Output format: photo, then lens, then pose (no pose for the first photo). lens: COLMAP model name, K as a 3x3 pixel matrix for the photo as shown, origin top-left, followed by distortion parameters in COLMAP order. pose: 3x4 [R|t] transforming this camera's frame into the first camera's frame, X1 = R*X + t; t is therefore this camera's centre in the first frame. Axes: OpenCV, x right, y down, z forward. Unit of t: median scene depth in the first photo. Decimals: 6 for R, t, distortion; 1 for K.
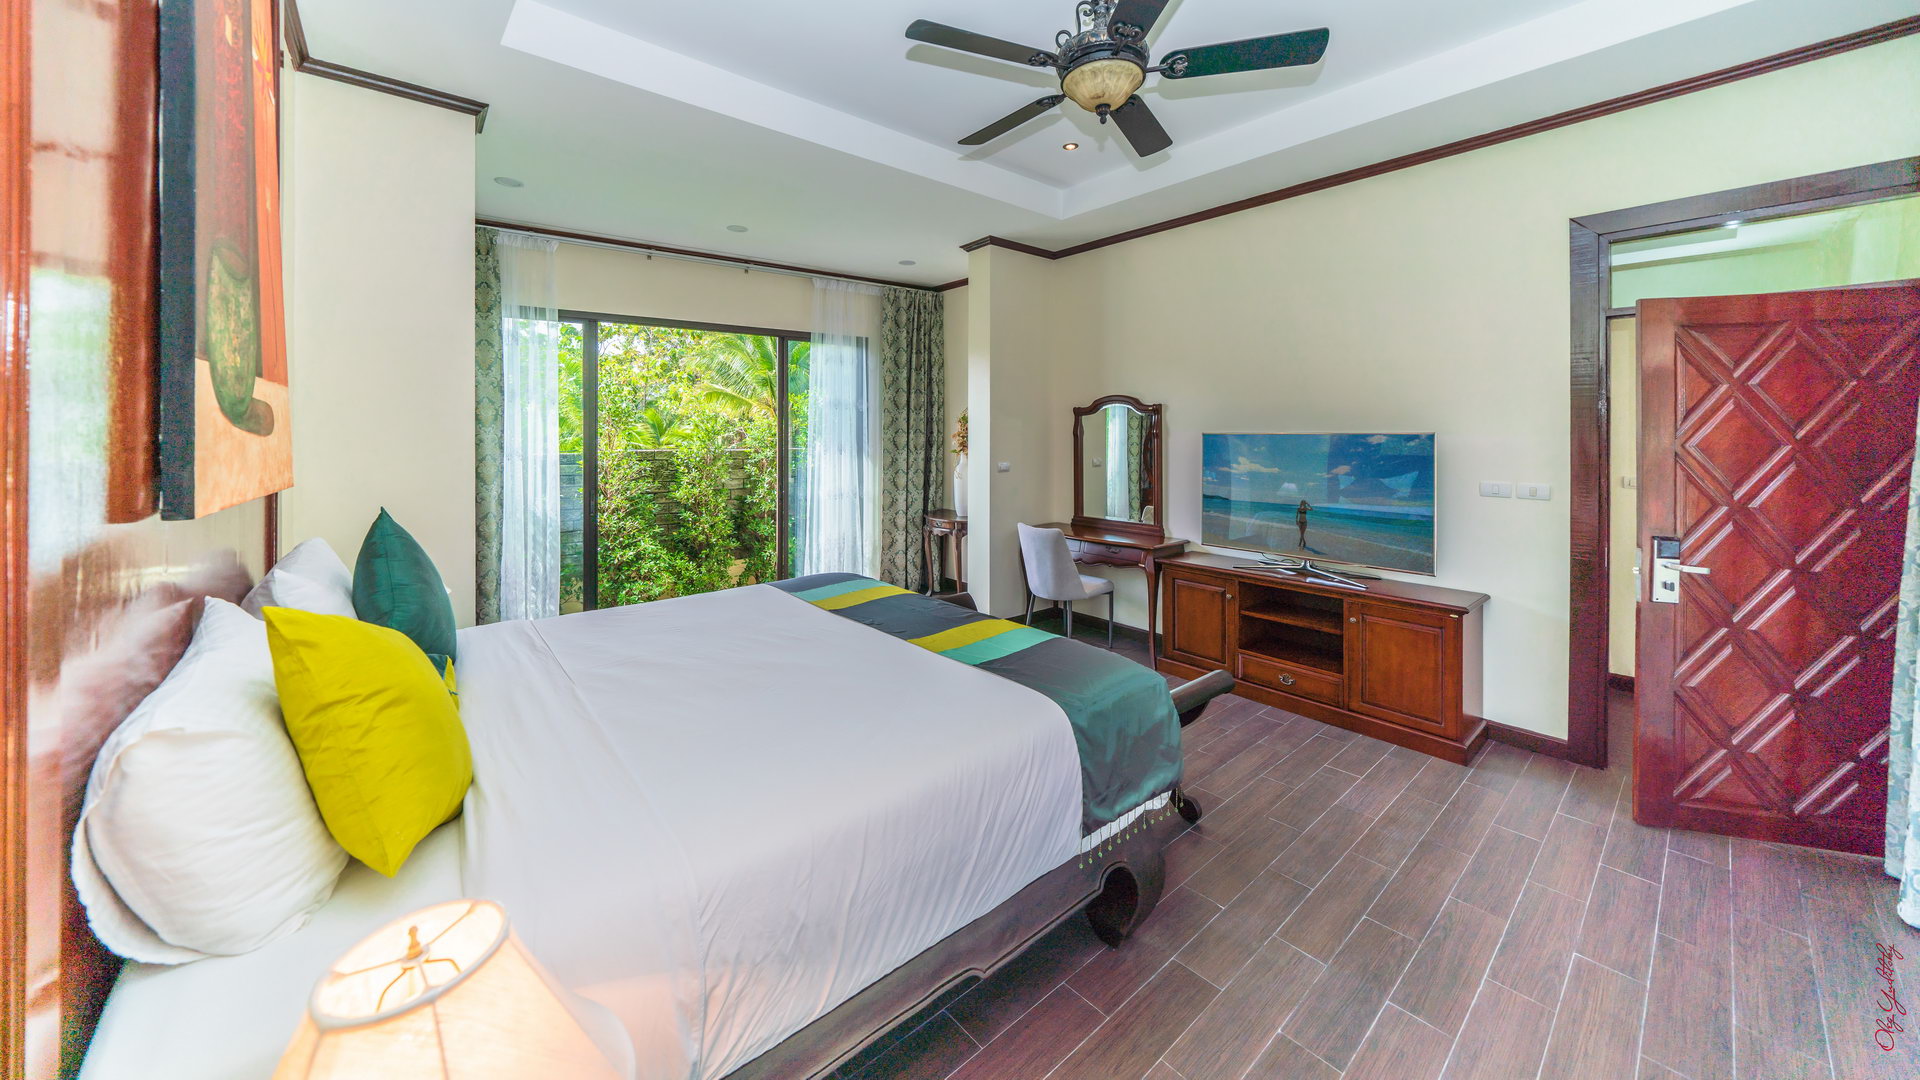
lens RADIAL K [[662.4, 0, 958.6], [0, 662.4, 431.0], [0, 0, 1]] dist [0.000115, 0.000023]
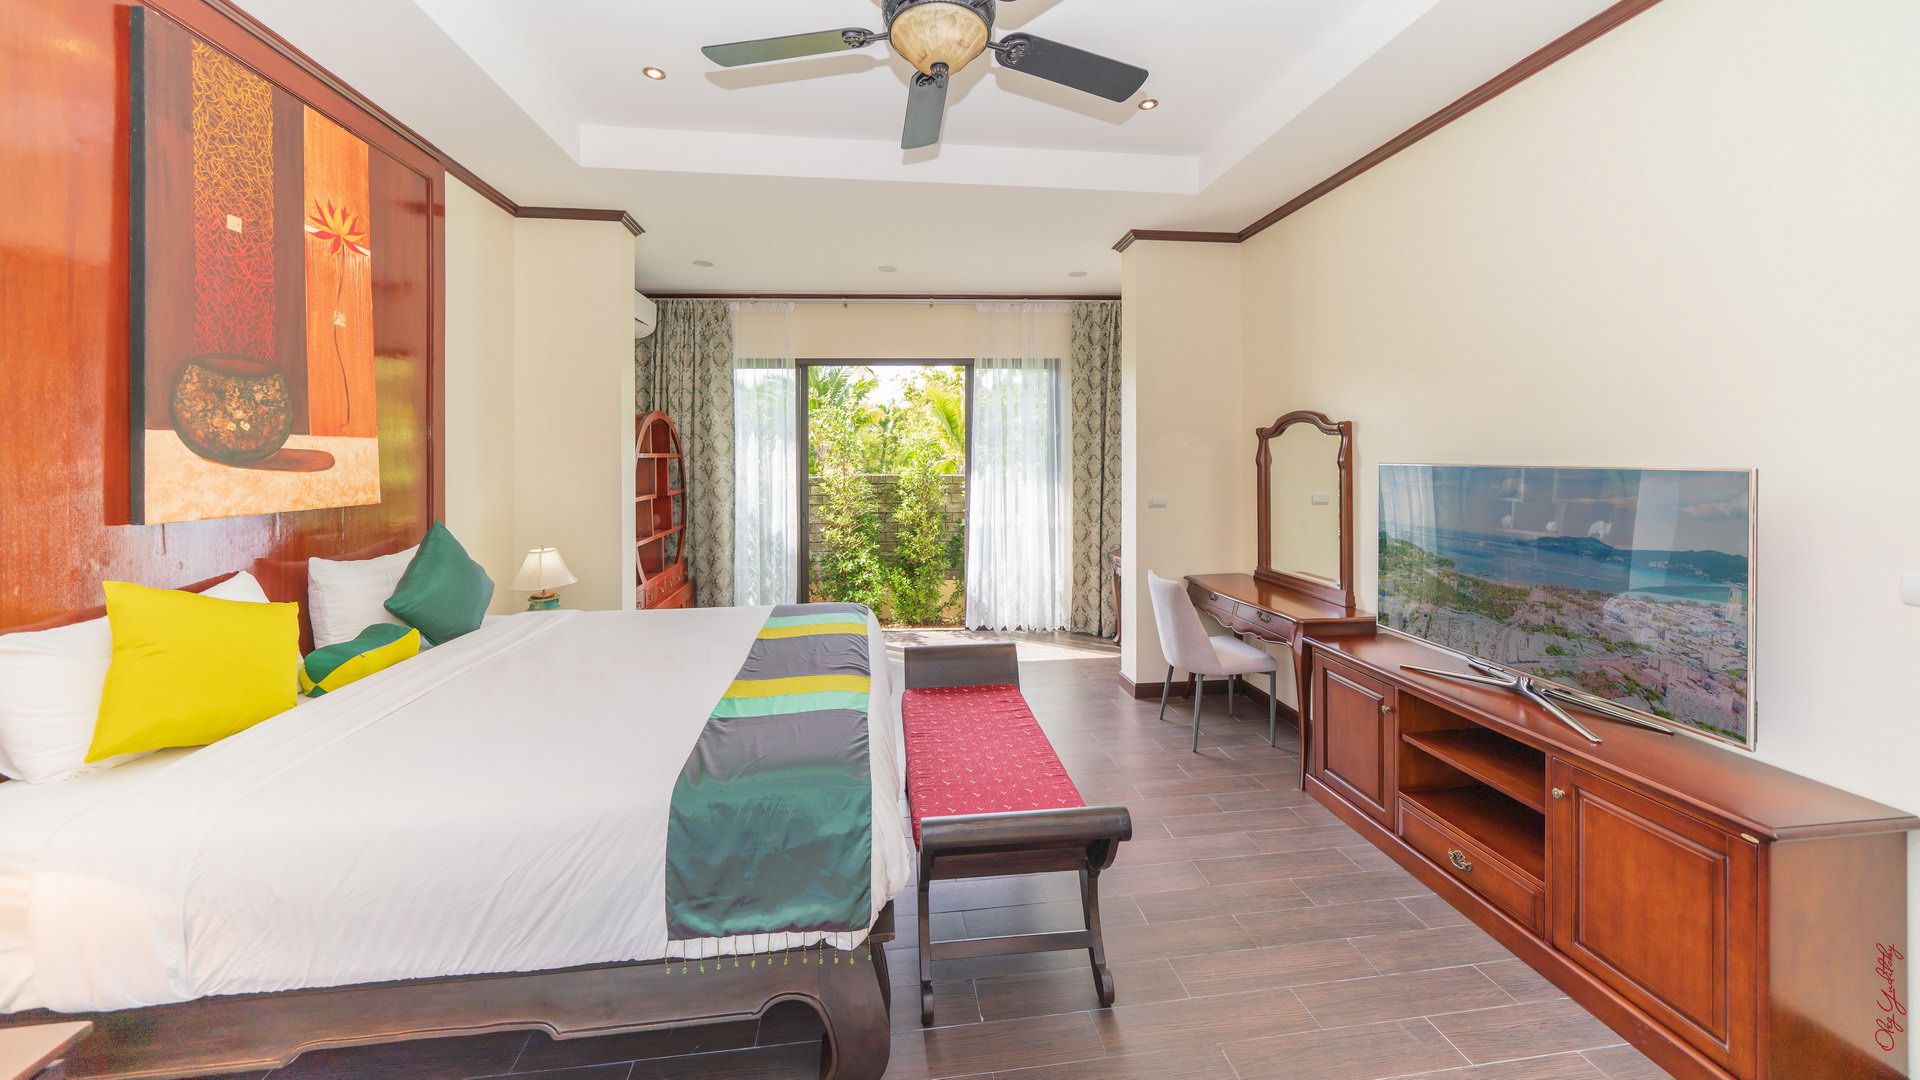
lens RADIAL K [[662.4, 0, 953.5], [0, 662.4, 457.0], [0, 0, 1]] dist [-0.002707, -0.000115]
pose [[0.833422, -0.001862, -0.552634, 0.522570], [0.005100, 0.999978, 0.004321, -0.012066], [0.552614, -0.006420, 0.833413, 0.259154]]
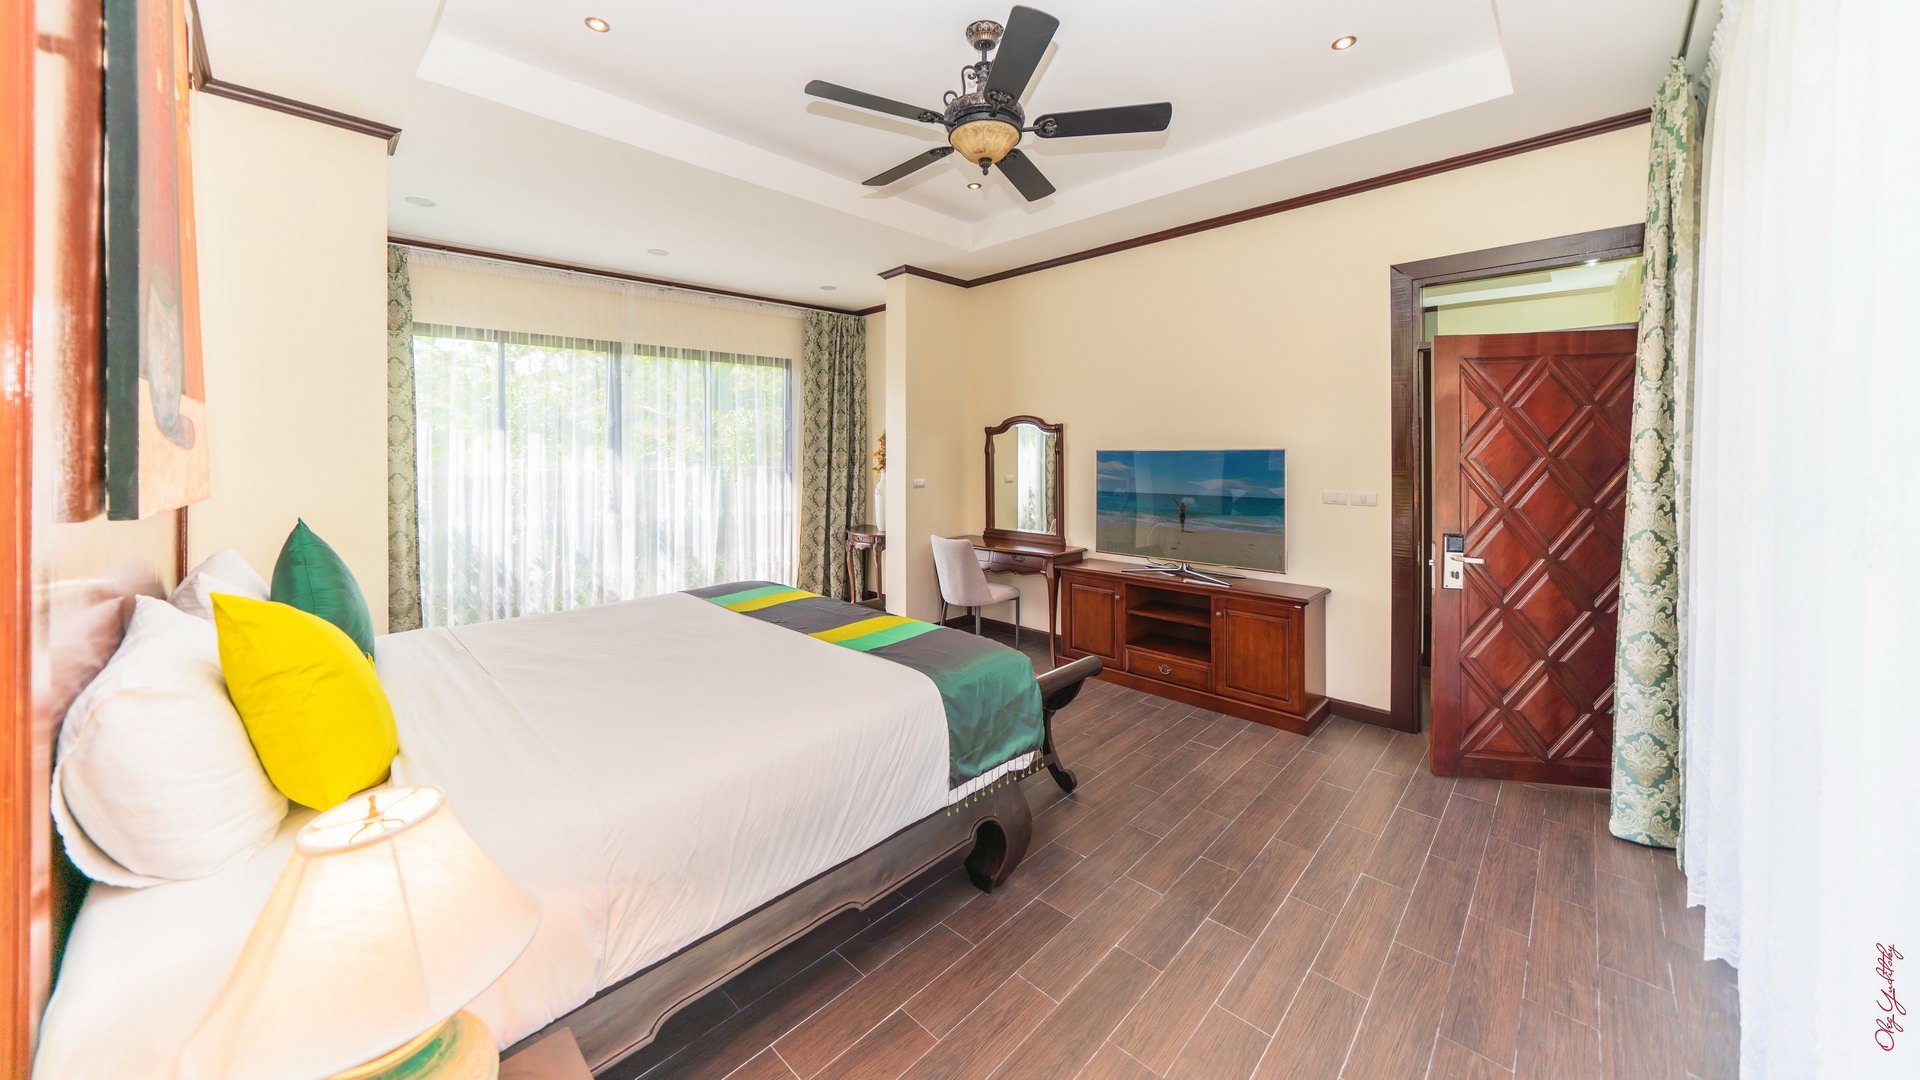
lens RADIAL K [[657.2, 0, 954.7], [0, 657.2, 451.1], [0, 0, 1]] dist [-0.000495, 0.000105]
pose [[0.995862, -0.002153, 0.090851, 0.048311], [0.002225, 0.999997, -0.000691, 0.006629], [-0.090850, 0.000891, 0.995864, -0.087262]]
